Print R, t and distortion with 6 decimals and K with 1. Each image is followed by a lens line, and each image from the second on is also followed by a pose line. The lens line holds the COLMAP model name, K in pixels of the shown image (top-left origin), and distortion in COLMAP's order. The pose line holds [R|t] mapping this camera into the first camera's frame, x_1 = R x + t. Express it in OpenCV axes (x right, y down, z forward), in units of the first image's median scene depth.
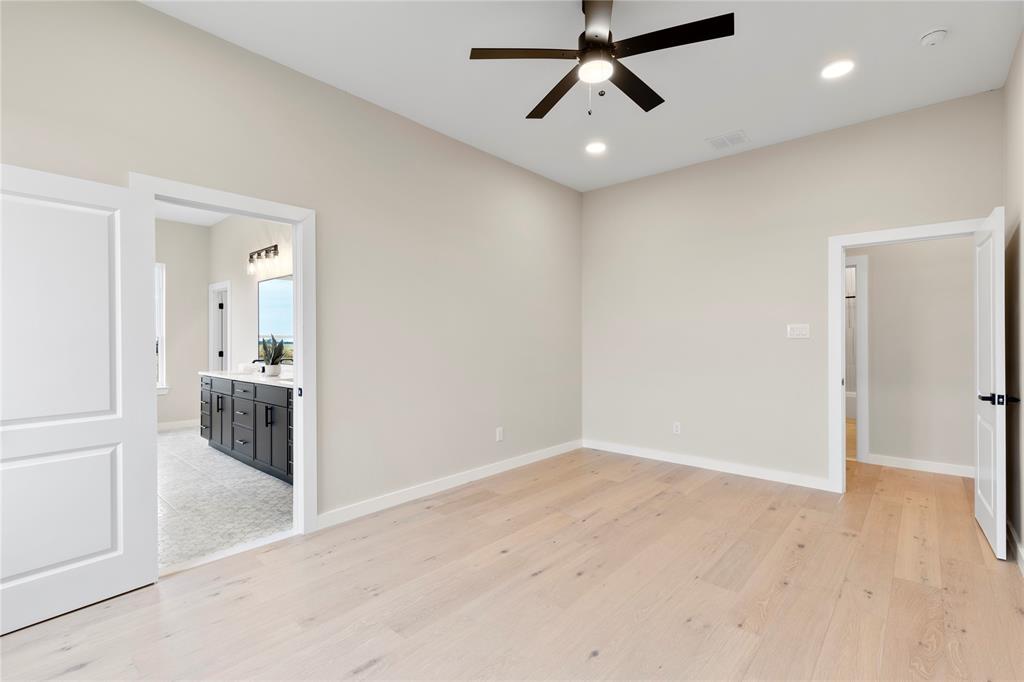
lens RADIAL K [[460.6, 0, 518.1], [0, 460.6, 342.9], [0, 0, 1]] dist [0.008798, -0.000519]
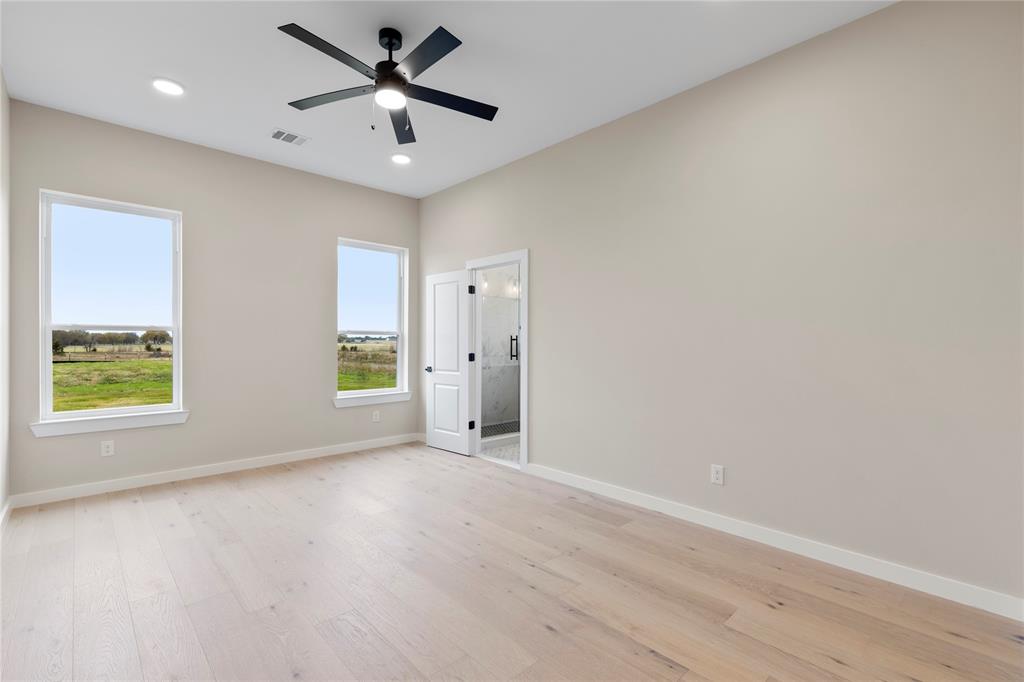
lens RADIAL K [[460.6, 0, 518.1], [0, 460.6, 342.9], [0, 0, 1]] dist [0.008798, -0.000519]
pose [[-0.087228, 0.005573, -0.996173, 0.892227], [-0.005178, 0.999968, 0.006048, -0.005255], [0.996175, 0.005685, -0.087197, 0.989662]]
